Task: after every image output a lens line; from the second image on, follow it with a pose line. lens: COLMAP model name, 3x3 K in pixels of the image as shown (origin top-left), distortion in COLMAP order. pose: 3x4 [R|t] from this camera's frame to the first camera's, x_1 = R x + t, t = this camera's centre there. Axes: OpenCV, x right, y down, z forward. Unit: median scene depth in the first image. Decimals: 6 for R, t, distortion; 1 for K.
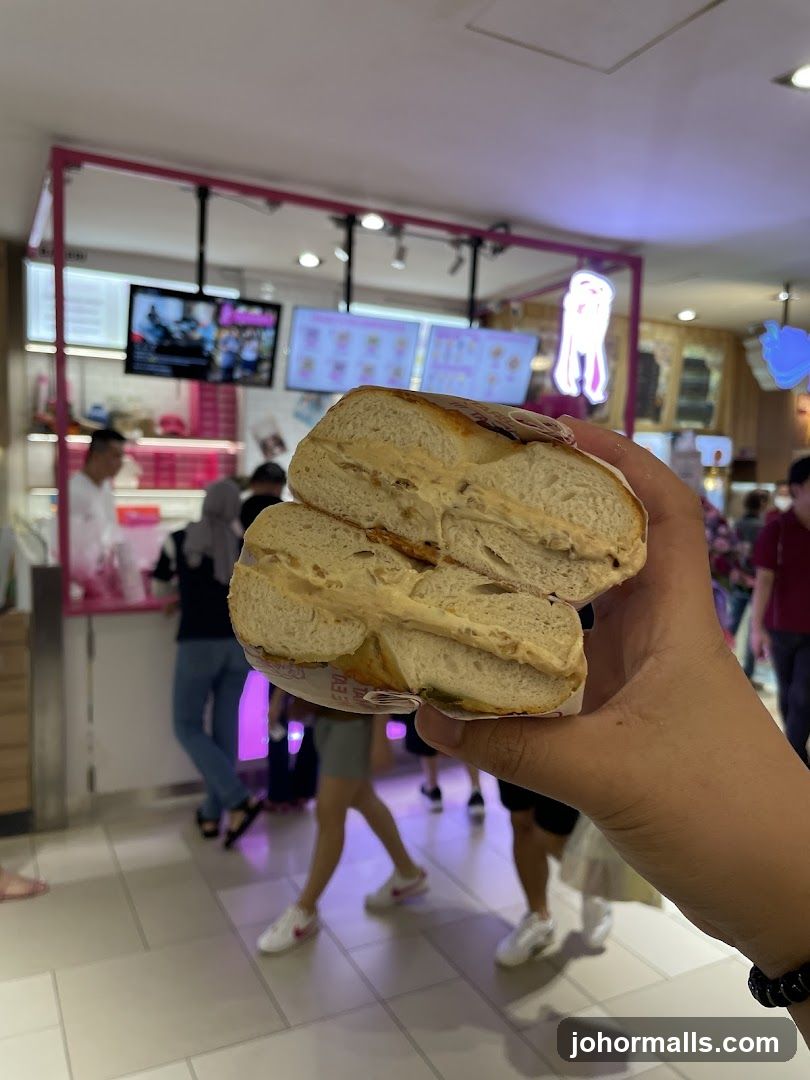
lens RADIAL K [[823.8, 0, 401.6], [0, 823.8, 574.2], [0, 0, 1]] dist [0.002347, -0.000591]
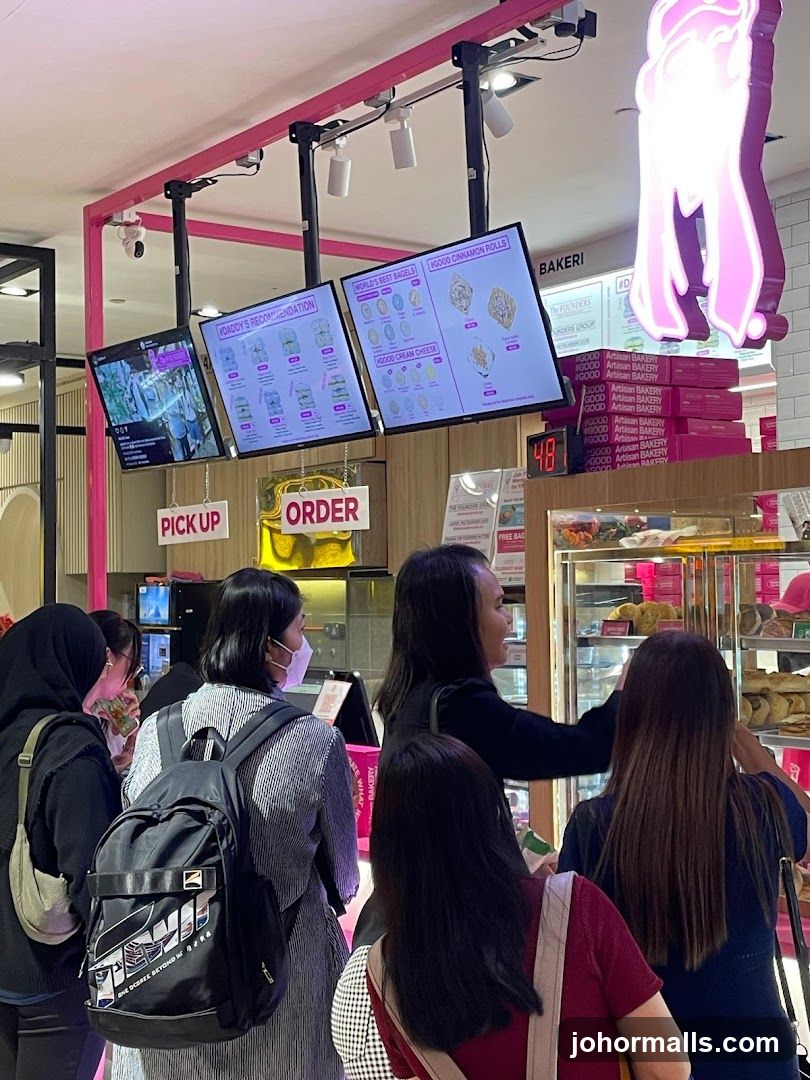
lens RADIAL K [[1591.8, 0, 405.0], [0, 1591.8, 540.0], [0, 0, 1]] dist [0.123345, -0.079127]
pose [[0.143342, -0.067904, -0.987341, 0.921244], [-0.108956, 0.990496, -0.083939, -0.077986], [0.983657, 0.119609, 0.134582, 0.902598]]
